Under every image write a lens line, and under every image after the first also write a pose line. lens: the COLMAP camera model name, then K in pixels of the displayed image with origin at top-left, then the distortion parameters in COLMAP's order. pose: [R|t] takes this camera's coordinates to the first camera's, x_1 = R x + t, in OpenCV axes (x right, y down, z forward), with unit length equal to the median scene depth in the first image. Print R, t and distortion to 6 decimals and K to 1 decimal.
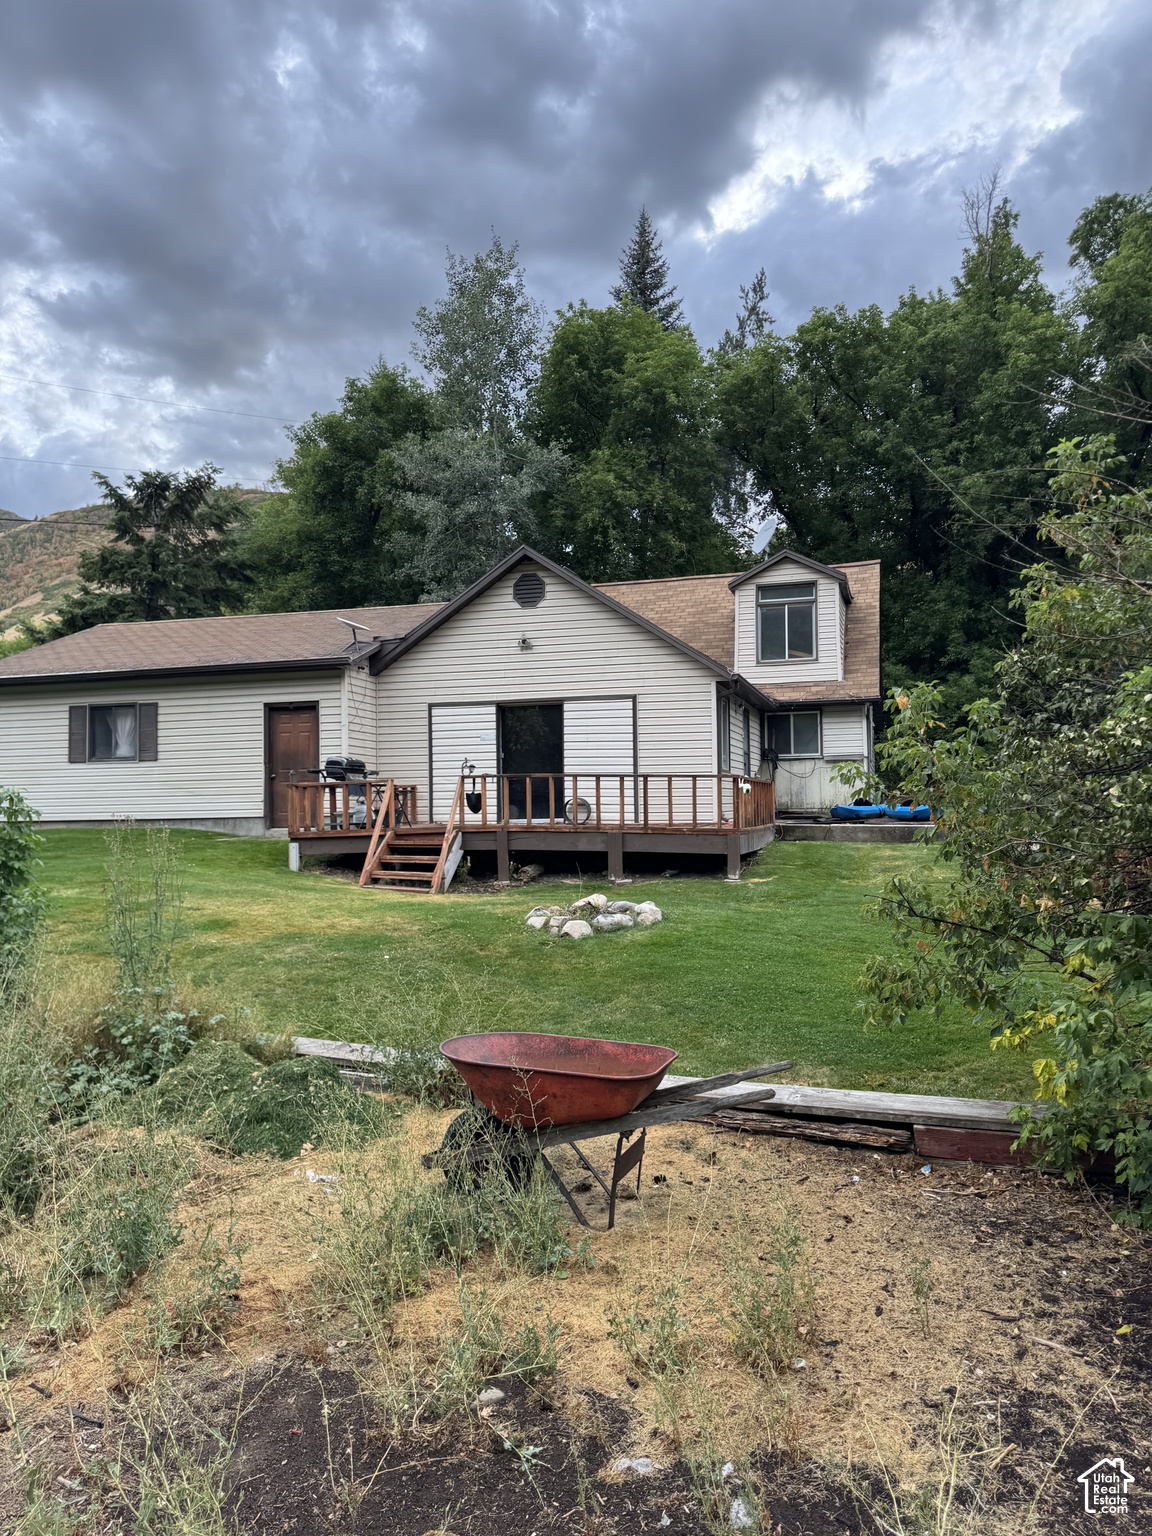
lens RADIAL K [[1068.8, 0, 573.6], [0, 1068.8, 769.2], [0, 0, 1]] dist [0.008202, 0.000446]
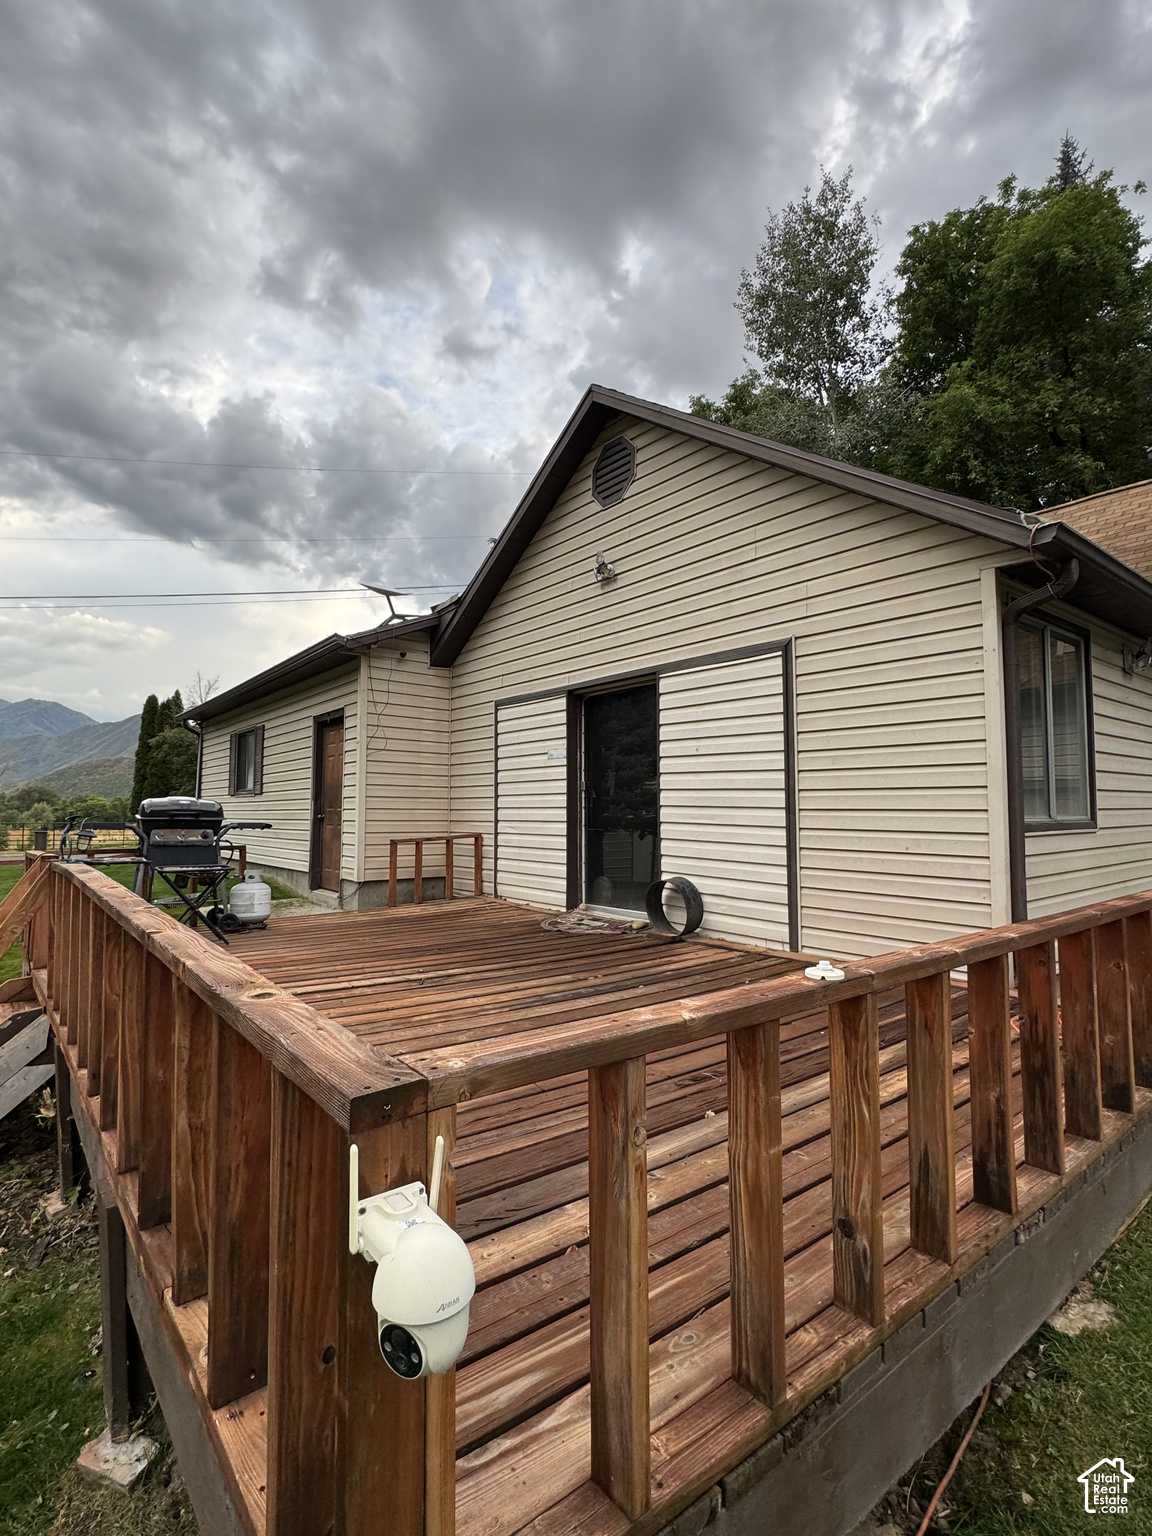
lens RADIAL K [[738.3, 0, 577.3], [0, 738.3, 767.9], [0, 0, 1]] dist [-0.013984, 0.001299]
pose [[0.822056, -0.022186, -0.568974, 0.147348], [0.012598, 0.999705, -0.020780, -0.014122], [0.569267, 0.009914, 0.822093, 0.691305]]
